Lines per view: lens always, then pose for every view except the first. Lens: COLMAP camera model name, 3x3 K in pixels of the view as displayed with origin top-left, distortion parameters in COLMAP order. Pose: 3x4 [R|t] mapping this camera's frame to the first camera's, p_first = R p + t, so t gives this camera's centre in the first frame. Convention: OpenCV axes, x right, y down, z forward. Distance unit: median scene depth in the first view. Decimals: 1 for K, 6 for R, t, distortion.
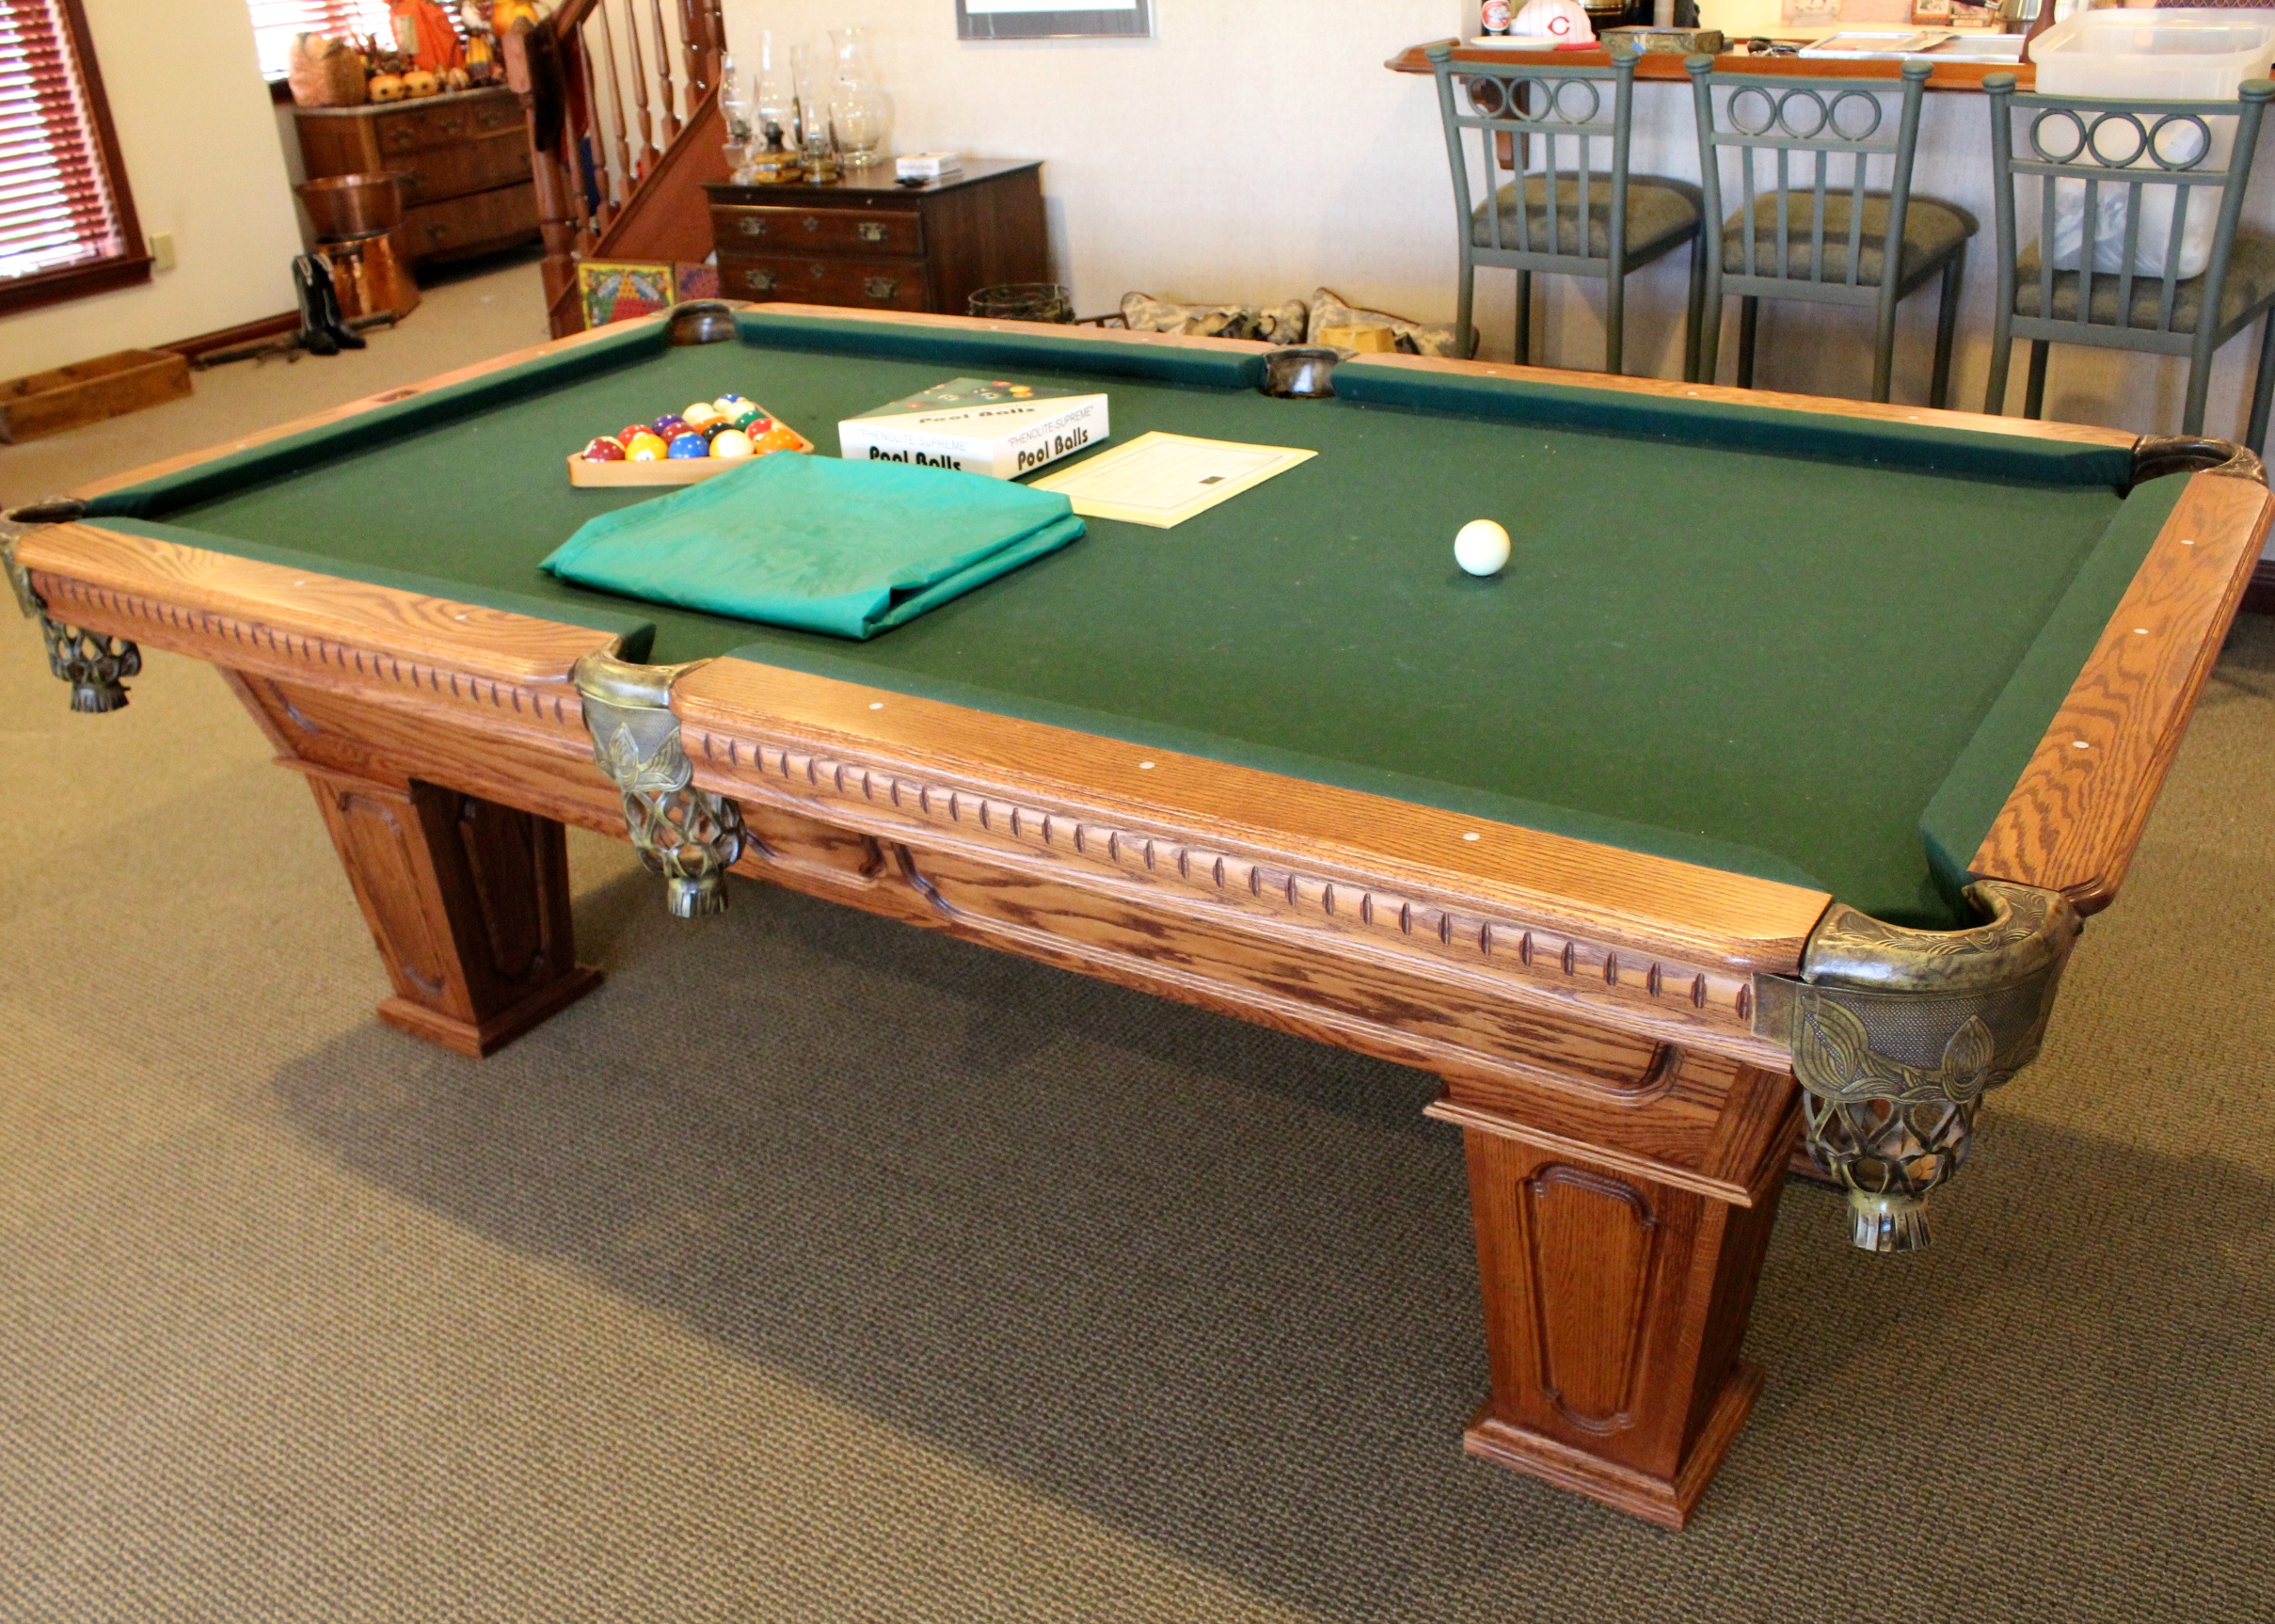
lens RADIAL K [[1988.5, 0, 1154.3], [0, 1988.5, 836.2], [0, 0, 1]] dist [-0.108036, 0.011478]
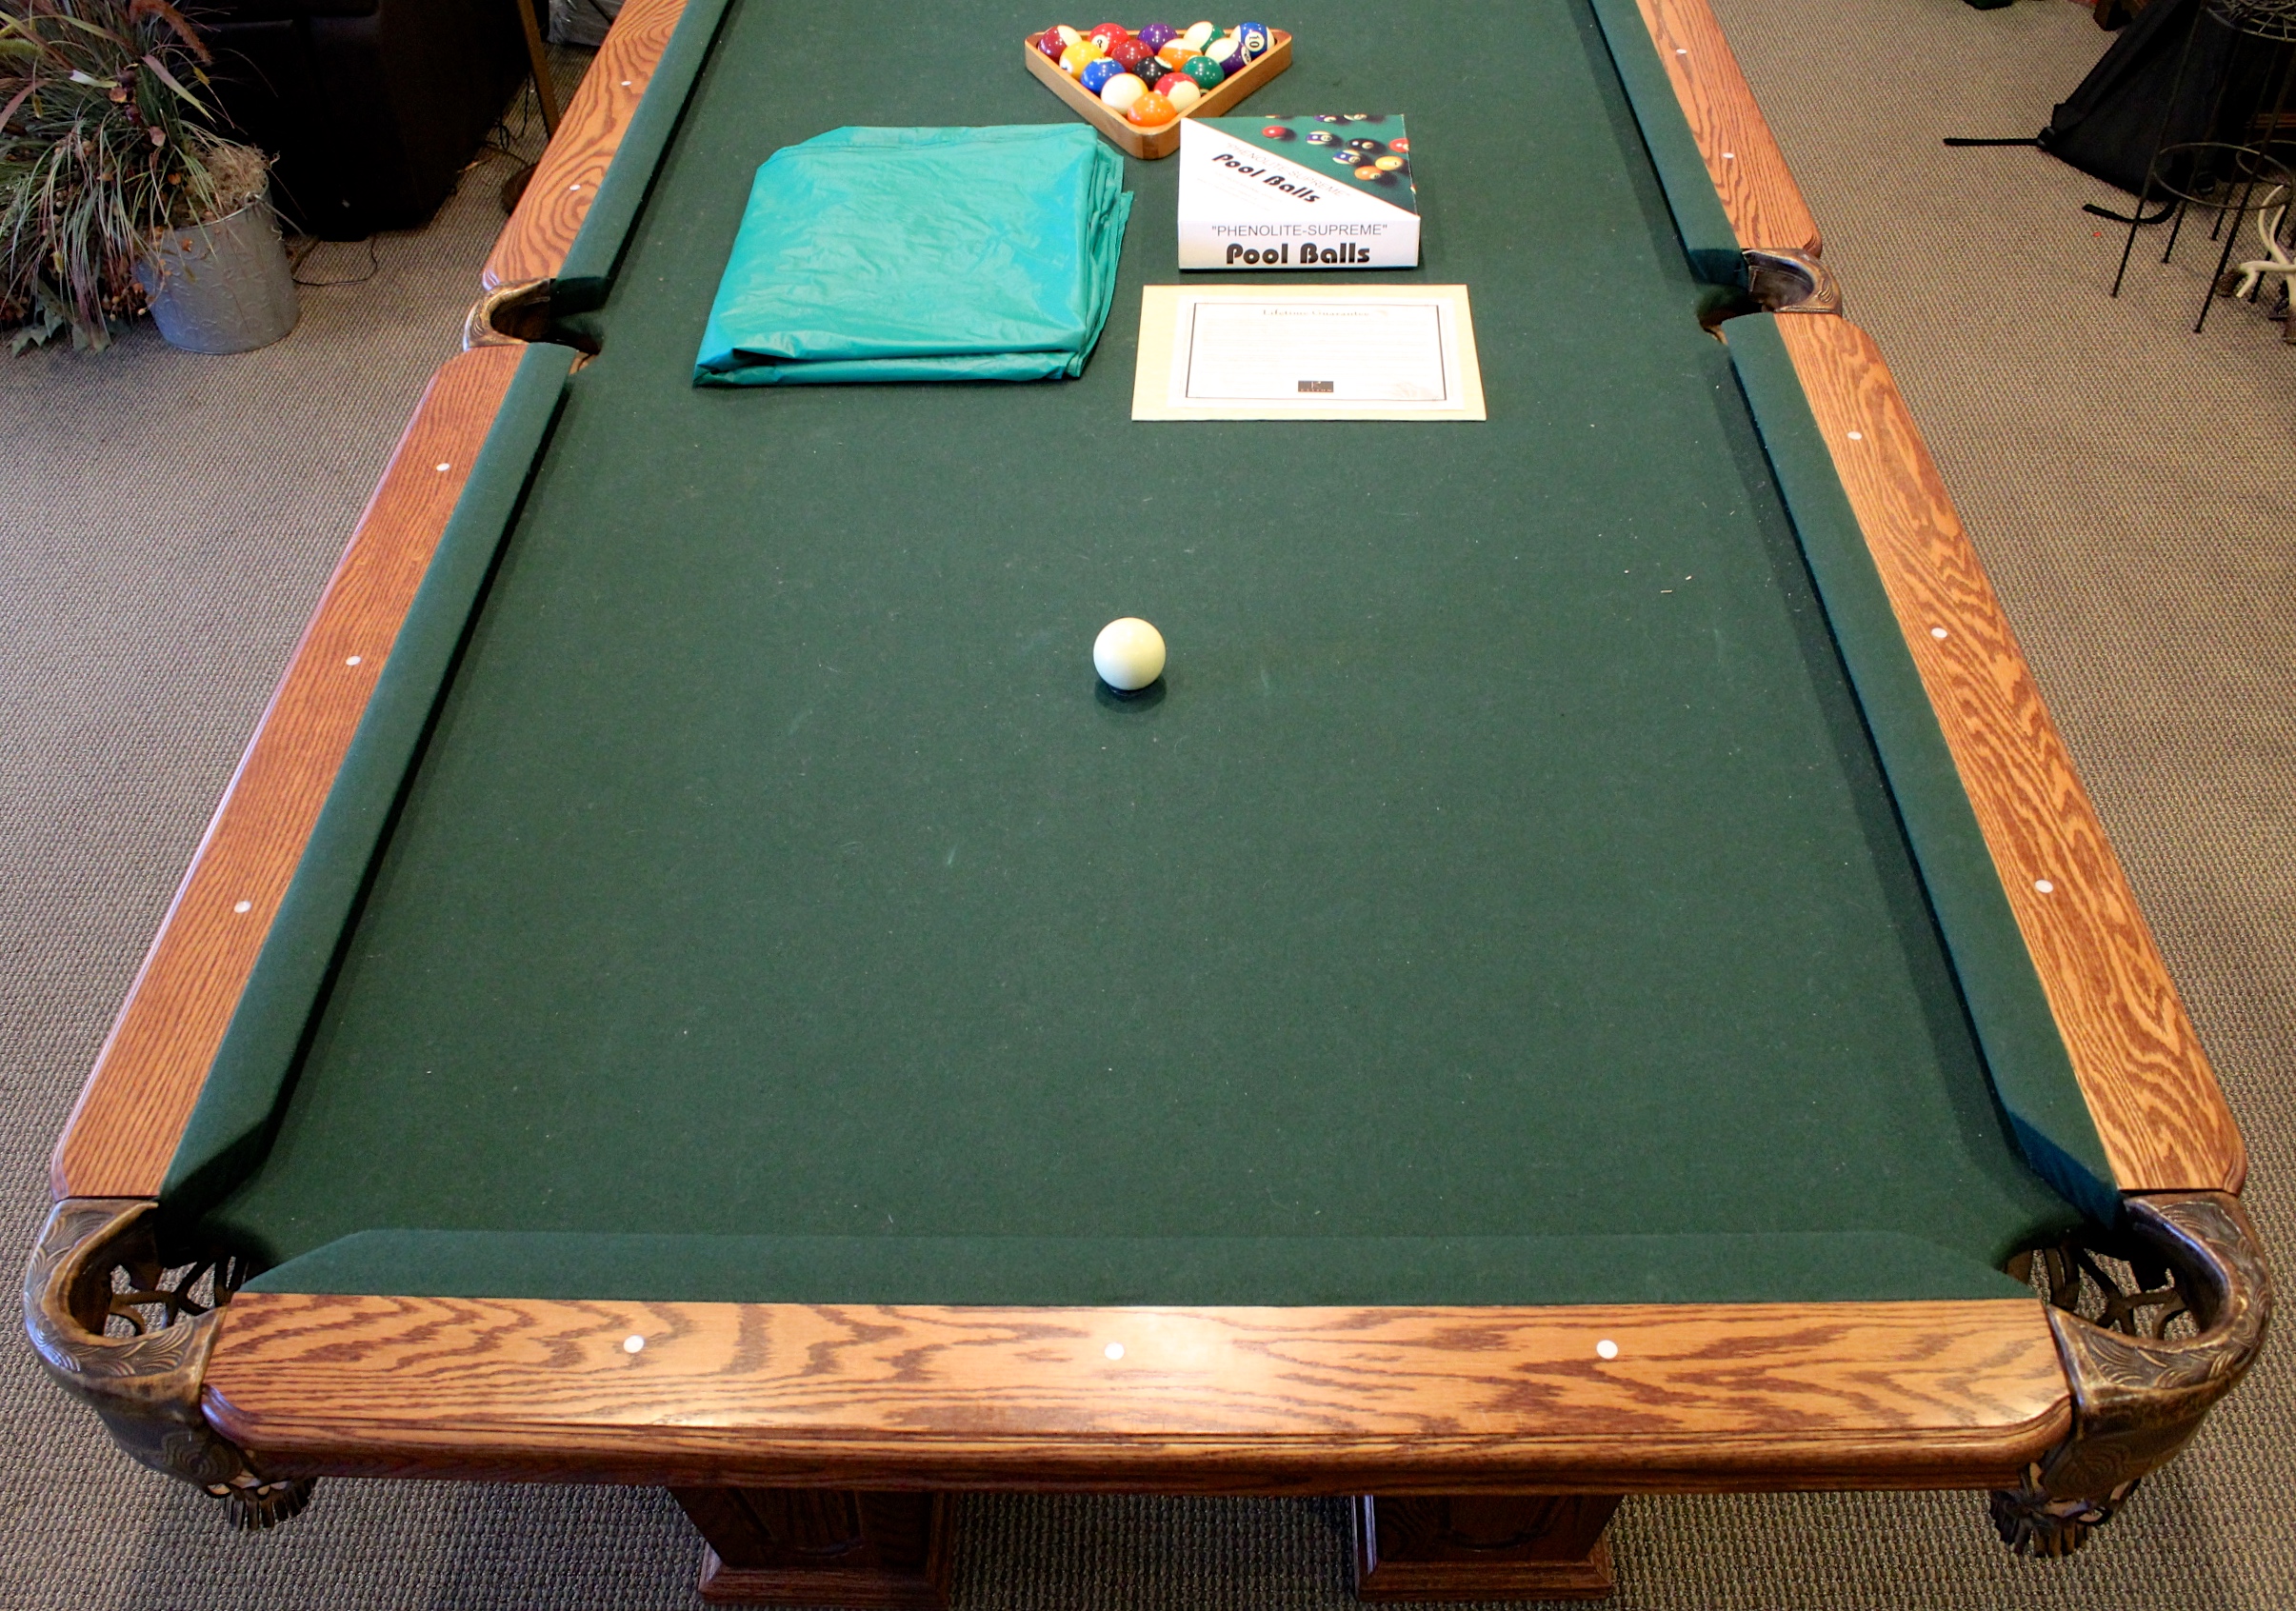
lens RADIAL K [[2044.3, 0, 1140.7], [0, 2044.3, 861.1], [0, 0, 1]] dist [-0.128493, 0.072676]
pose [[0.528716, 0.622620, -0.576891, 0.552265], [-0.369947, 0.780739, 0.503573, -0.396370], [0.763936, -0.052829, 0.643126, 0.399535]]
